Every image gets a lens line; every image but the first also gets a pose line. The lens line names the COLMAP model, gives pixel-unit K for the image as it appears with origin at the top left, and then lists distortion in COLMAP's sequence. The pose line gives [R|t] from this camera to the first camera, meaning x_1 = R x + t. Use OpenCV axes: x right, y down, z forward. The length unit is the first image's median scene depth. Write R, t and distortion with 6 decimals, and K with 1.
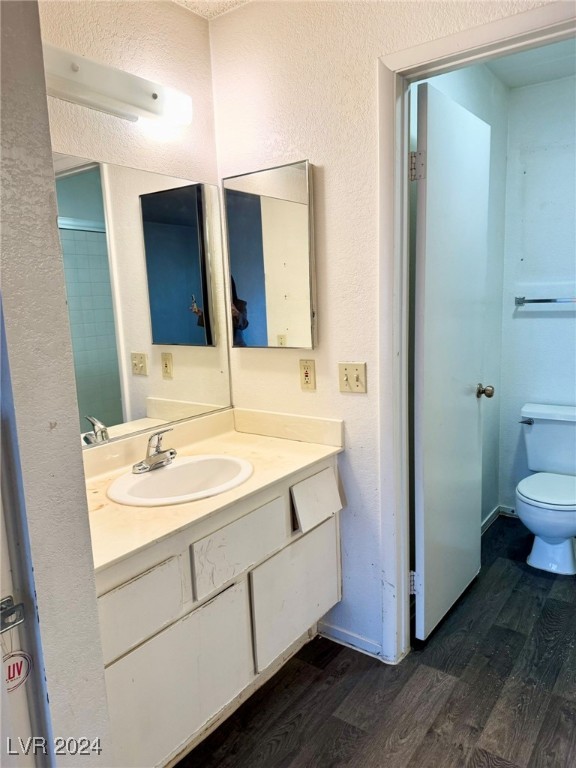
lens RADIAL K [[540.6, 0, 292.3], [0, 540.6, 386.6], [0, 0, 1]] dist [0.031085, -0.024739]
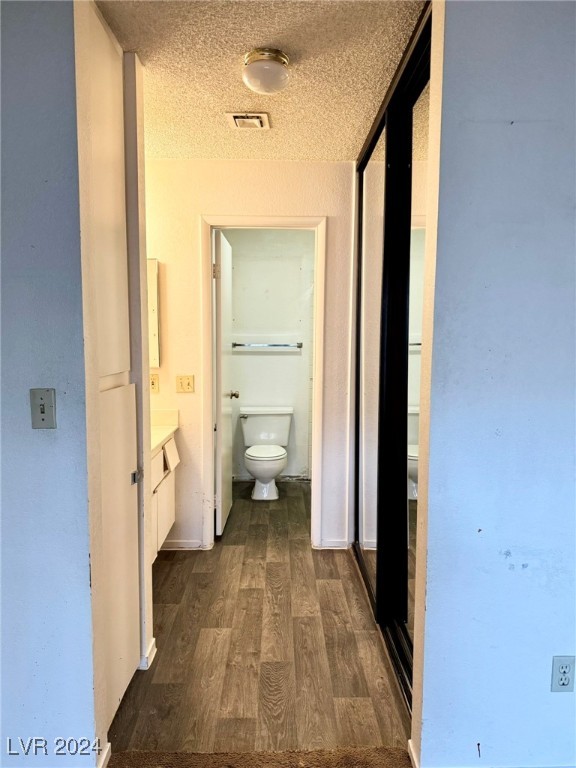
lens RADIAL K [[540.6, 0, 282.8], [0, 540.6, 383.7], [0, 0, 1]] dist [0.031085, -0.024739]
pose [[0.797926, -0.008187, 0.602700, -0.662553], [0.058835, 0.996191, -0.064361, 0.110120], [-0.599877, 0.086815, 0.795368, -0.557065]]
